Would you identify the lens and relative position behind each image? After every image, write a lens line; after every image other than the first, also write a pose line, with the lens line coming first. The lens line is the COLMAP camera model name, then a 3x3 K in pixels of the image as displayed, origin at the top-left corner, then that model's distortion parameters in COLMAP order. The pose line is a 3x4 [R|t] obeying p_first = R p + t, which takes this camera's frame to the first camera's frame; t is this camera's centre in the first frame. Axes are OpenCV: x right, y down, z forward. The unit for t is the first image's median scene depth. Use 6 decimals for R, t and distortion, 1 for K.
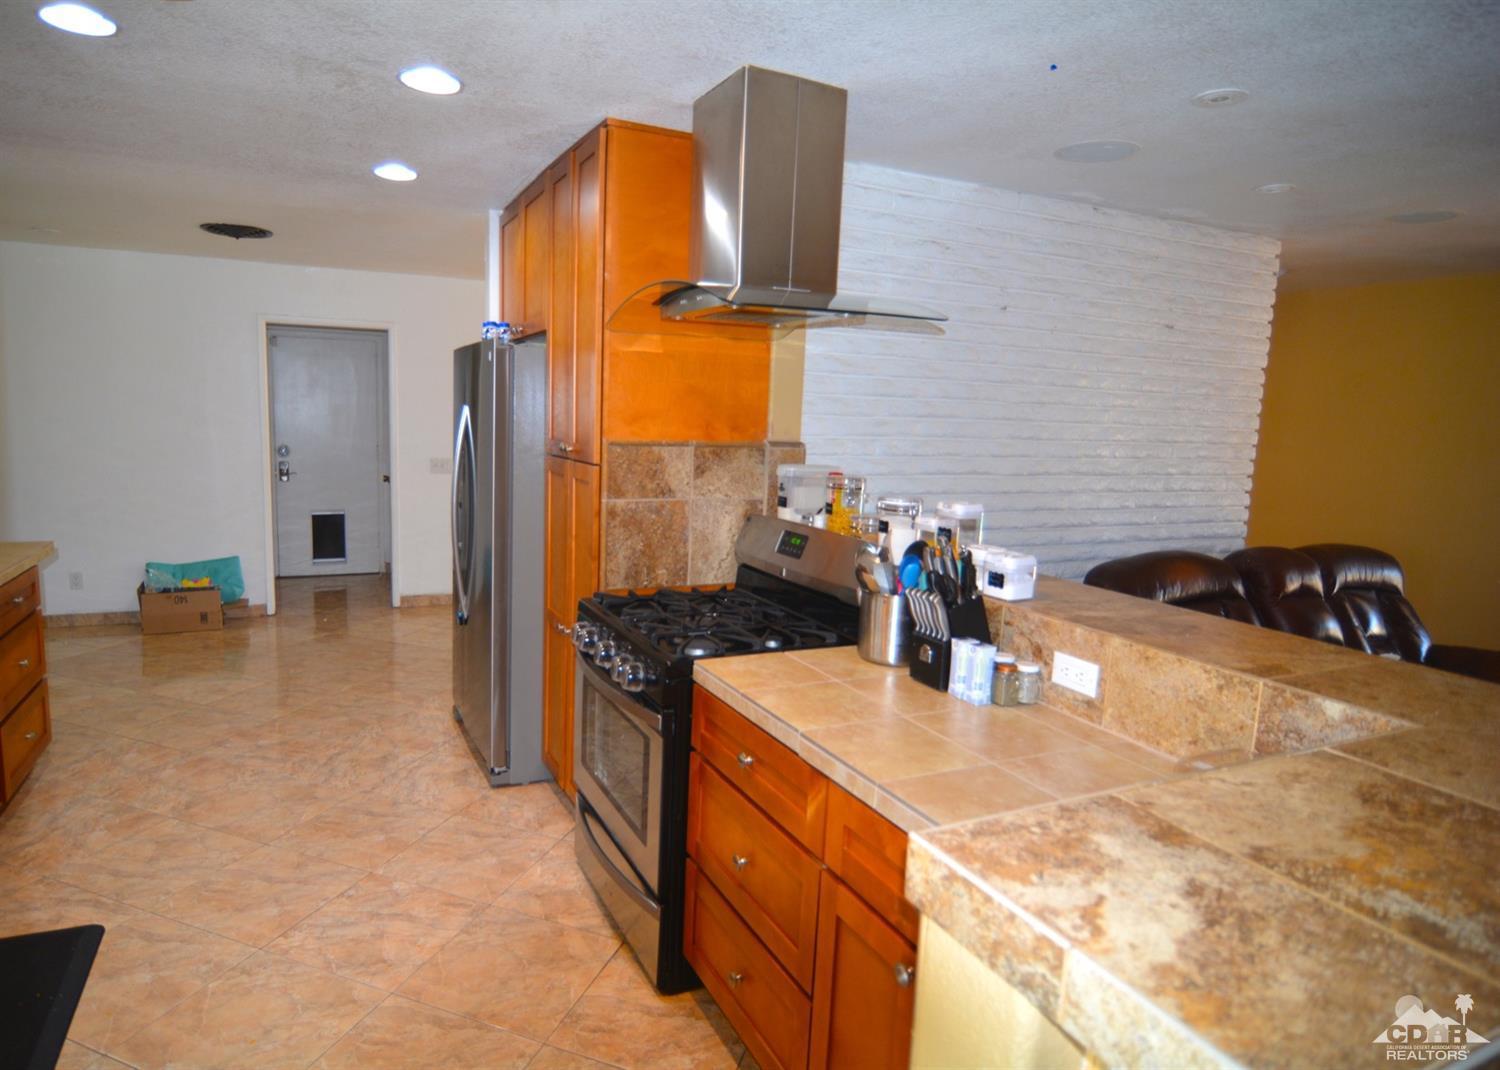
lens RADIAL K [[910.2, 0, 750.0], [0, 910.2, 535.0], [0, 0, 1]] dist [-0.062261, 0.003068]
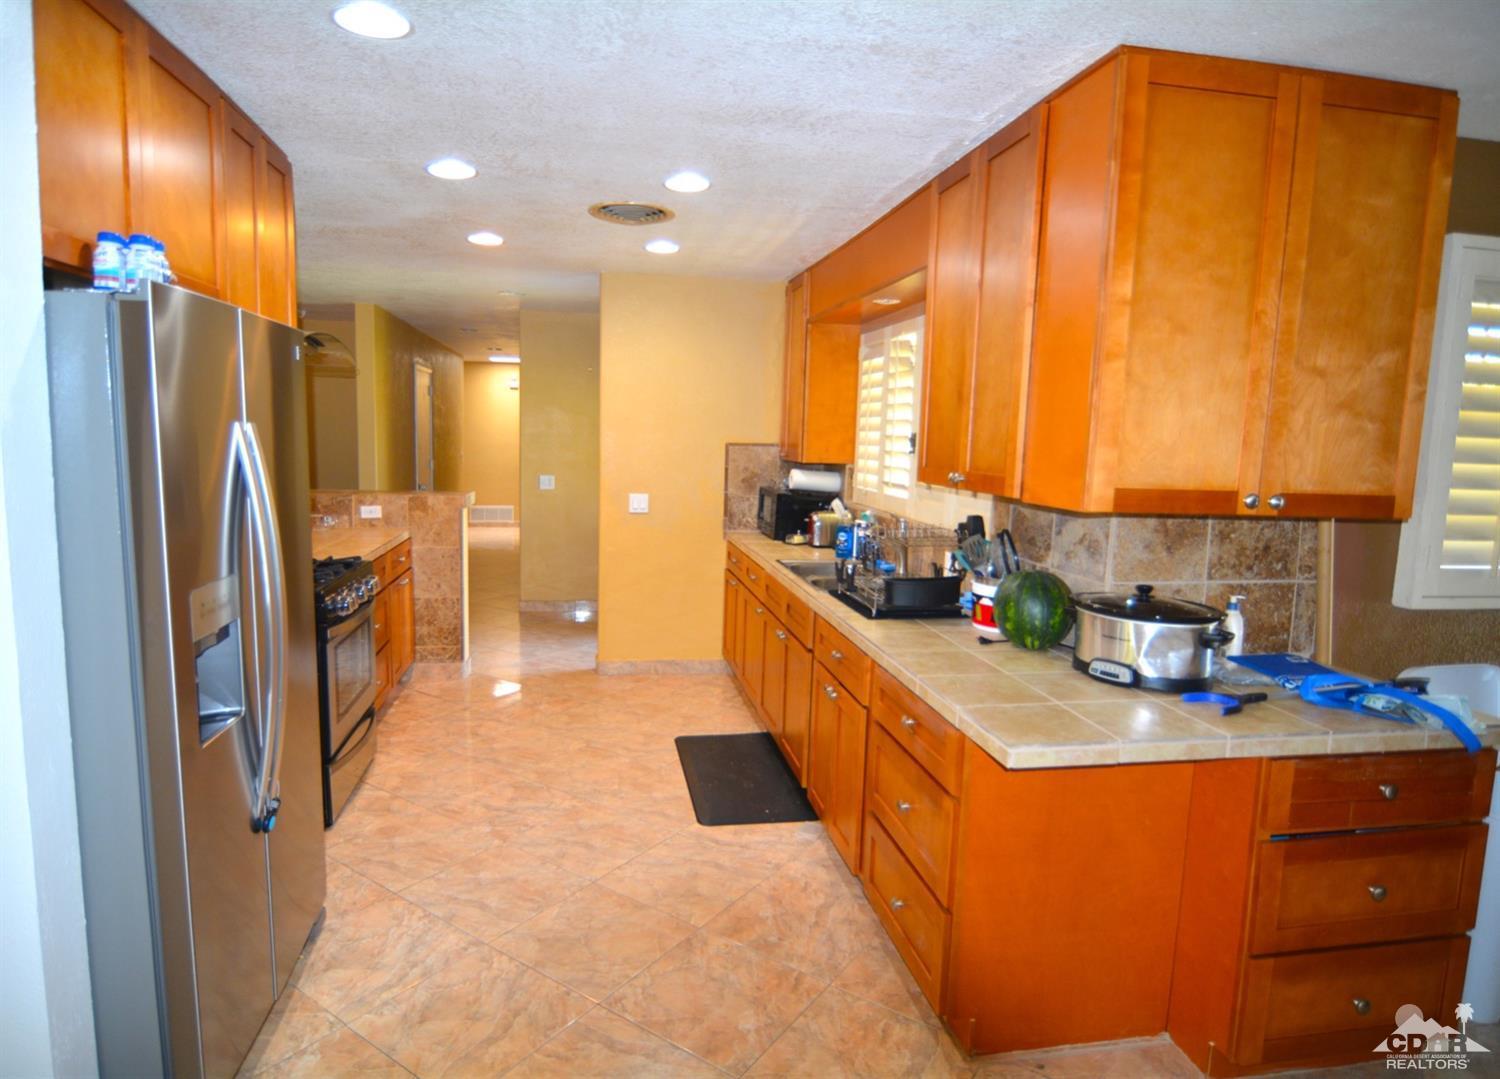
lens RADIAL K [[873.0, 0, 750.0], [0, 873.0, 539.5], [0, 0, 1]] dist [-0.003017, -0.001887]
pose [[-0.962772, -0.099870, 0.251190, -0.960825], [-0.031831, 0.964669, 0.261535, -0.293020], [-0.268435, 0.243802, -0.931935, 1.844365]]
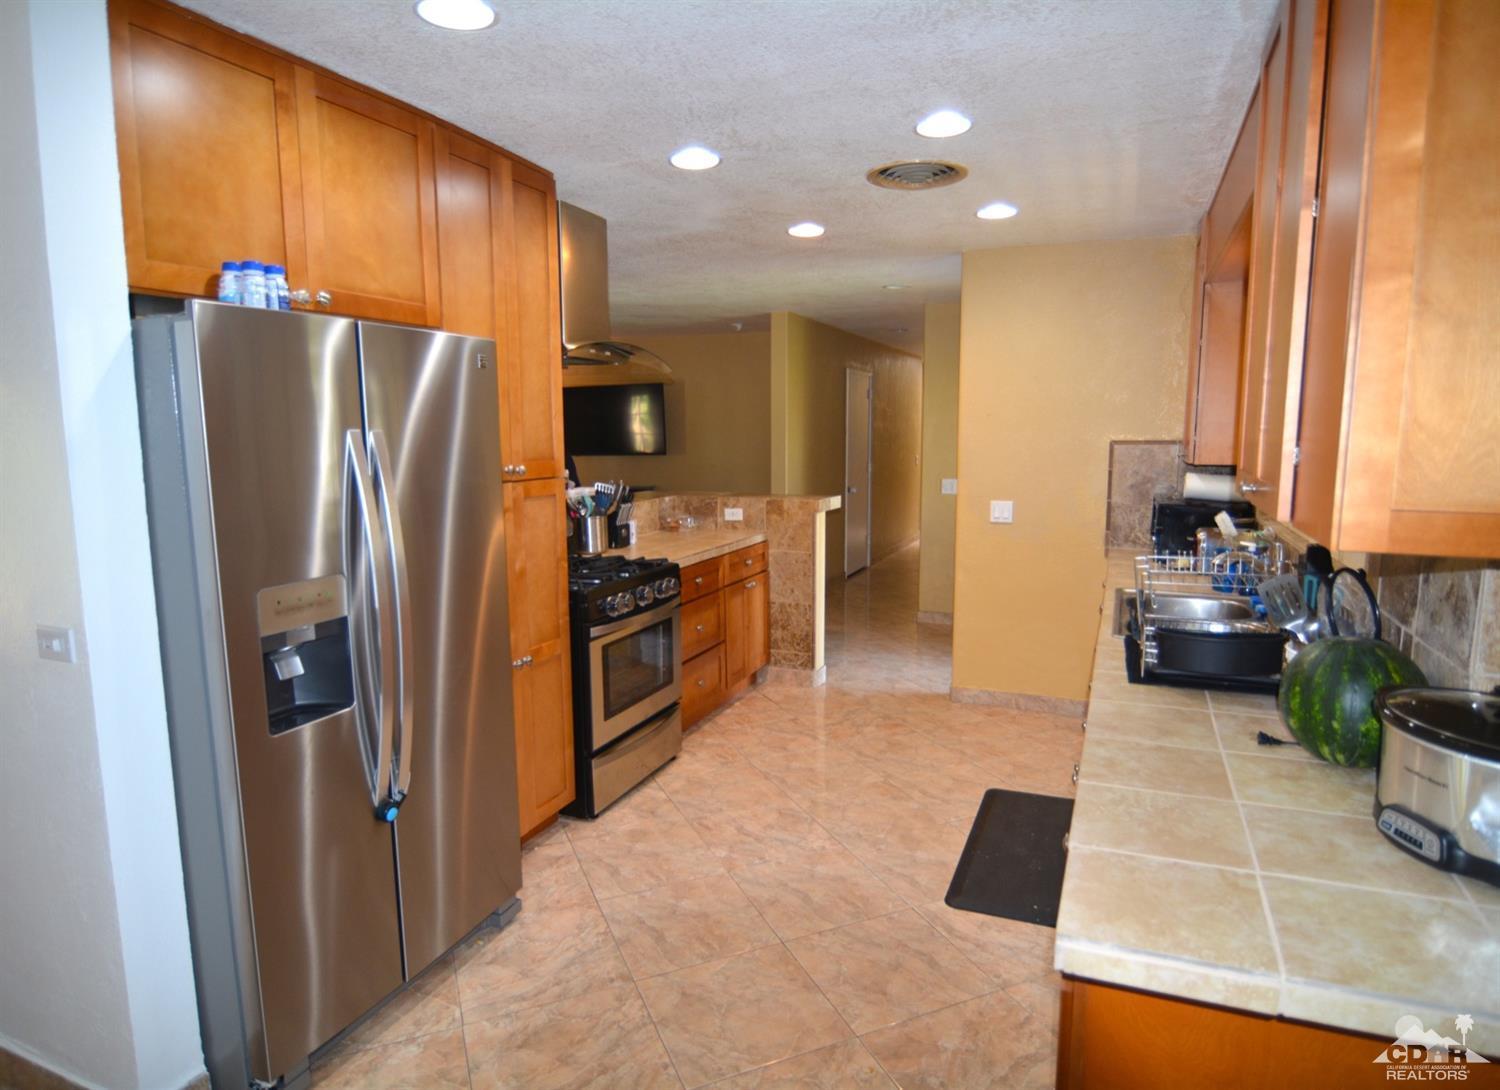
lens RADIAL K [[892.3, 0, 785.9], [0, 892.3, 546.2], [0, 0, 1]] dist [-0.009883, -0.001782]
pose [[-0.692679, -0.138003, 0.707920, -1.163441], [0.067926, 0.964679, 0.254520, -0.261129], [-0.718041, 0.224387, -0.658839, 1.551653]]
